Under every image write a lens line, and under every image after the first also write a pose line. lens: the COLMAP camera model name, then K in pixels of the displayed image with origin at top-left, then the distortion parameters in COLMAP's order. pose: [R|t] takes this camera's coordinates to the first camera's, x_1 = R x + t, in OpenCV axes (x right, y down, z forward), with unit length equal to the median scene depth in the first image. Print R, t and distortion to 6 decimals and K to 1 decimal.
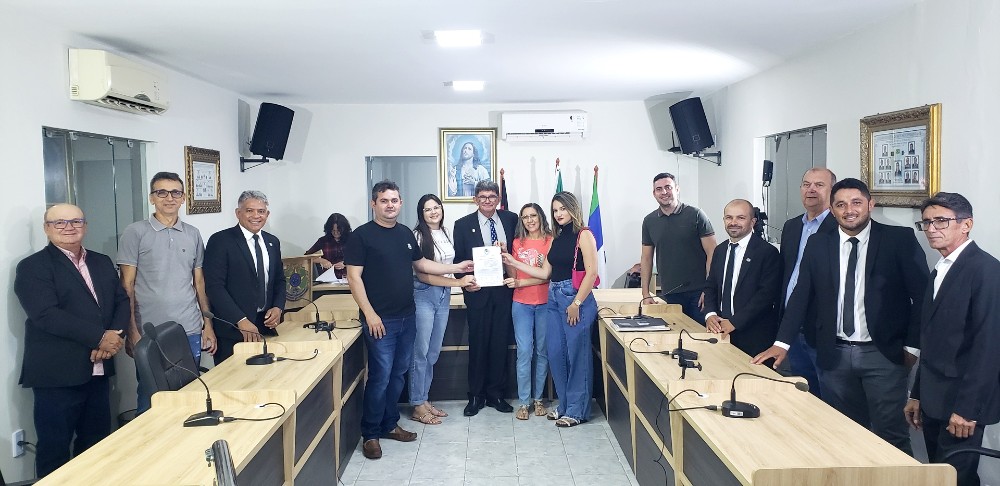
lens RADIAL K [[793.4, 0, 500.0], [0, 793.4, 243.0], [0, 0, 1]] dist [-0.005819, -0.009824]
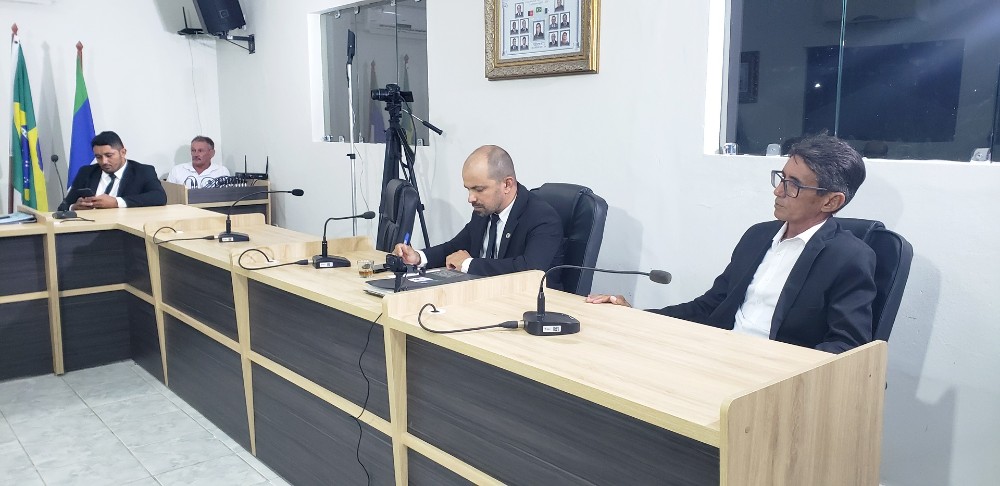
lens RADIAL K [[773.6, 0, 500.5], [0, 773.6, 264.2], [0, 0, 1]] dist [0.000634, 0.047464]
pose [[0.772261, -0.098445, 0.627631, -0.065307], [0.034035, 0.992913, 0.113862, 0.049466], [-0.634393, -0.066570, 0.770139, 0.298875]]
